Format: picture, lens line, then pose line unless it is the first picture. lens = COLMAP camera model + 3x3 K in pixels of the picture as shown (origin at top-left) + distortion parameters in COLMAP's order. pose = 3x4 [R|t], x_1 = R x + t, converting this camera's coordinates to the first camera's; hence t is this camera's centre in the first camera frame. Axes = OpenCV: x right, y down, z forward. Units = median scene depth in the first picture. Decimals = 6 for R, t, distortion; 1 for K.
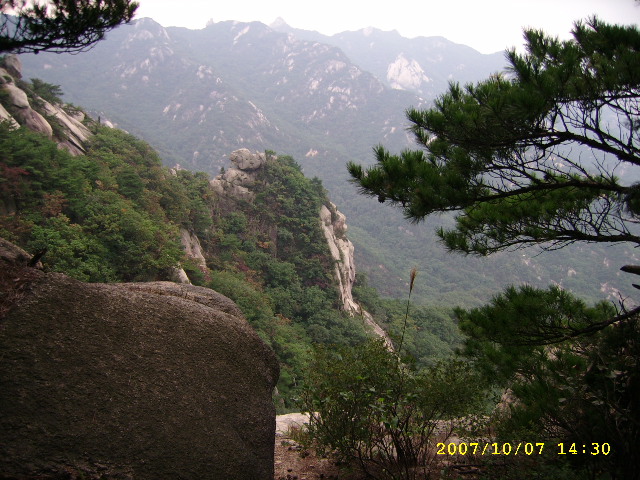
lens RADIAL K [[655.4, 0, 321.1], [0, 655.4, 239.4], [0, 0, 1]] dist [-0.127810, 0.000000]
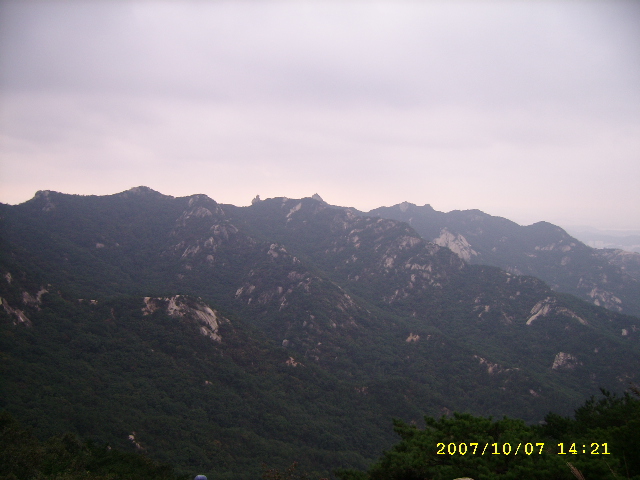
lens RADIAL K [[655.4, 0, 318.8], [0, 655.4, 238.6], [0, 0, 1]] dist [-0.127810, 0.000000]
pose [[0.999477, -0.021103, 0.024497, -0.139065], [0.026808, 0.964435, -0.262958, -0.027728], [-0.018077, 0.263477, 0.964496, 0.092189]]
